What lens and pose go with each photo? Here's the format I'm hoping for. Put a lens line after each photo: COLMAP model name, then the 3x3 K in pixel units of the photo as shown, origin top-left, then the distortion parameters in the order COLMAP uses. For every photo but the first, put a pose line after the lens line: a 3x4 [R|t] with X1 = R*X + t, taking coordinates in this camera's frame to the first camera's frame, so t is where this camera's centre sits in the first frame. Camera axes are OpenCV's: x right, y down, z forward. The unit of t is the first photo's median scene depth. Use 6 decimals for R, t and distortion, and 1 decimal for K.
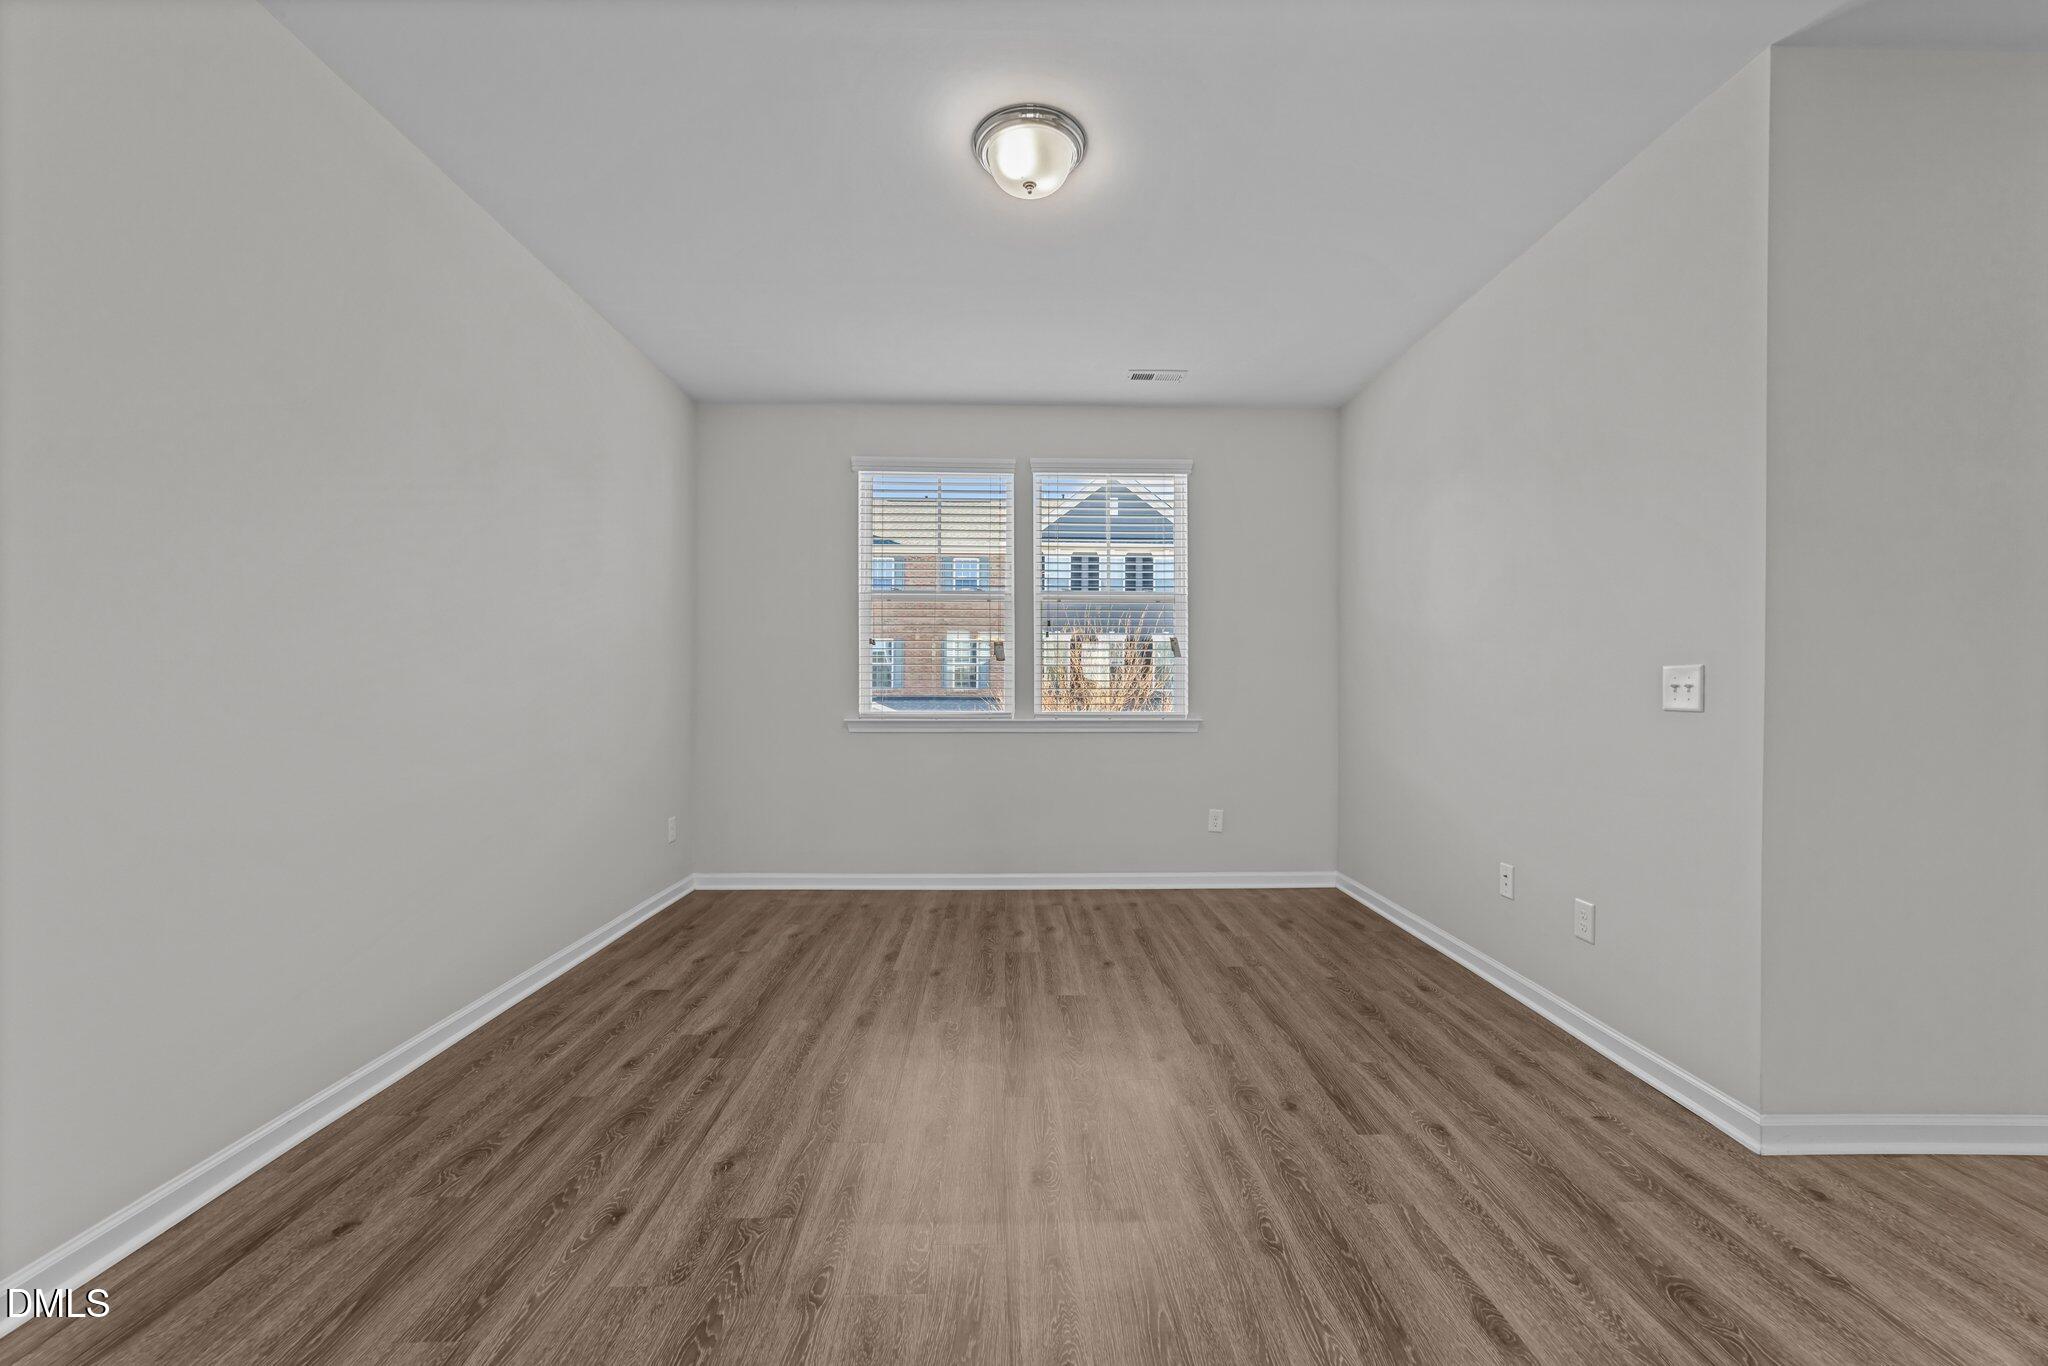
lens RADIAL K [[788.1, 0, 1025.4], [0, 788.1, 686.5], [0, 0, 1]] dist [-0.007236, 0.000881]
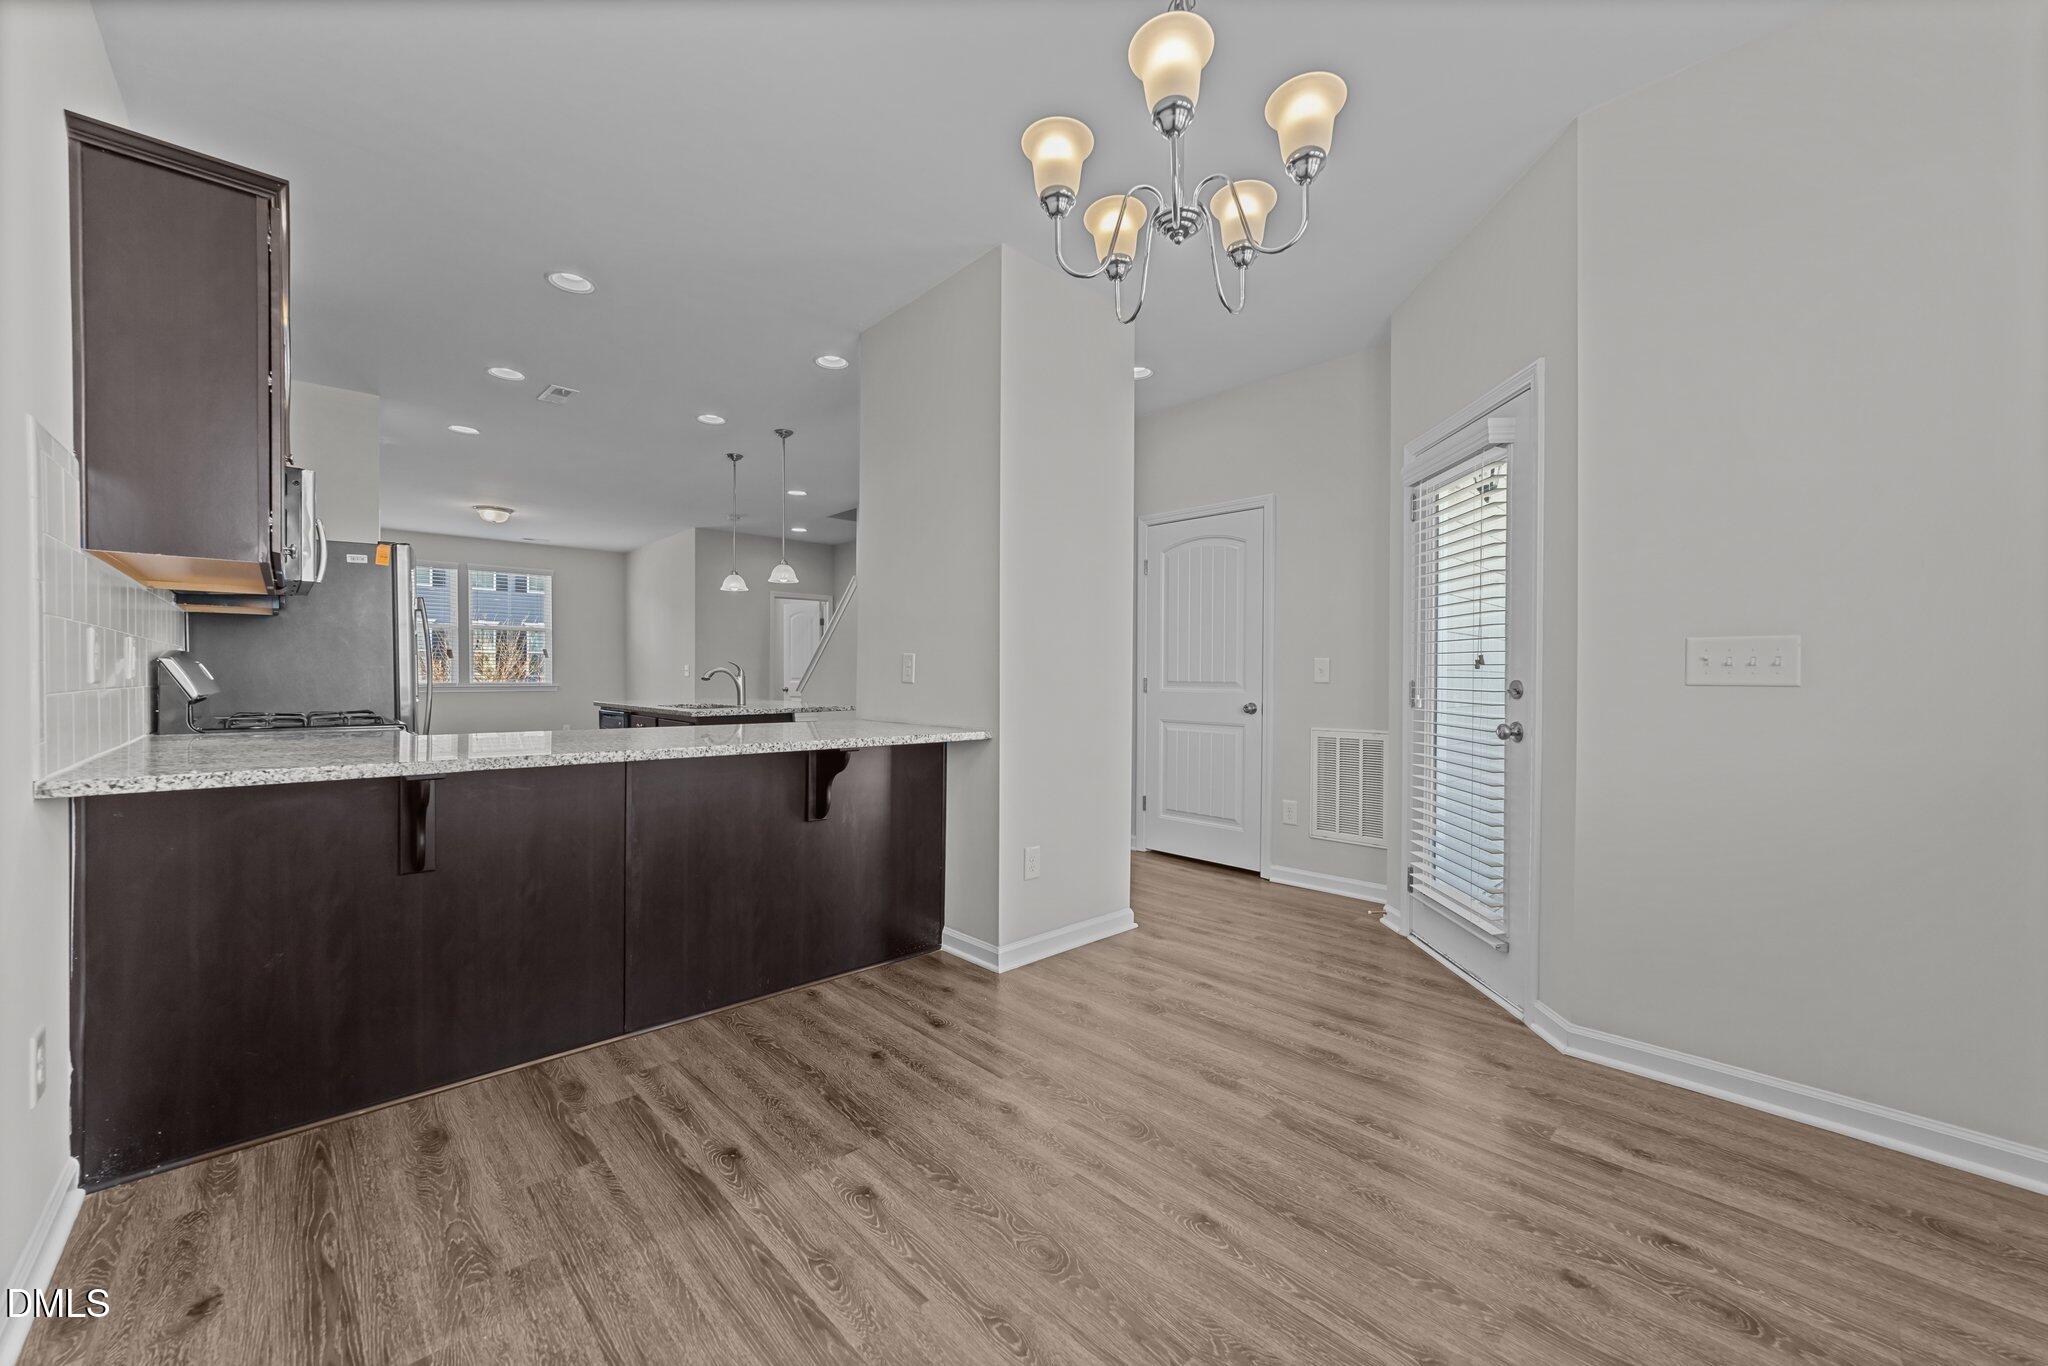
lens RADIAL K [[788.1, 0, 1027.0], [0, 788.1, 688.7], [0, 0, 1]] dist [-0.007236, 0.000881]
pose [[0.744446, -0.011110, 0.667590, -1.329938], [-0.000491, 0.999852, 0.017188, 0.061183], [-0.667683, -0.013123, 0.744330, -7.408308]]
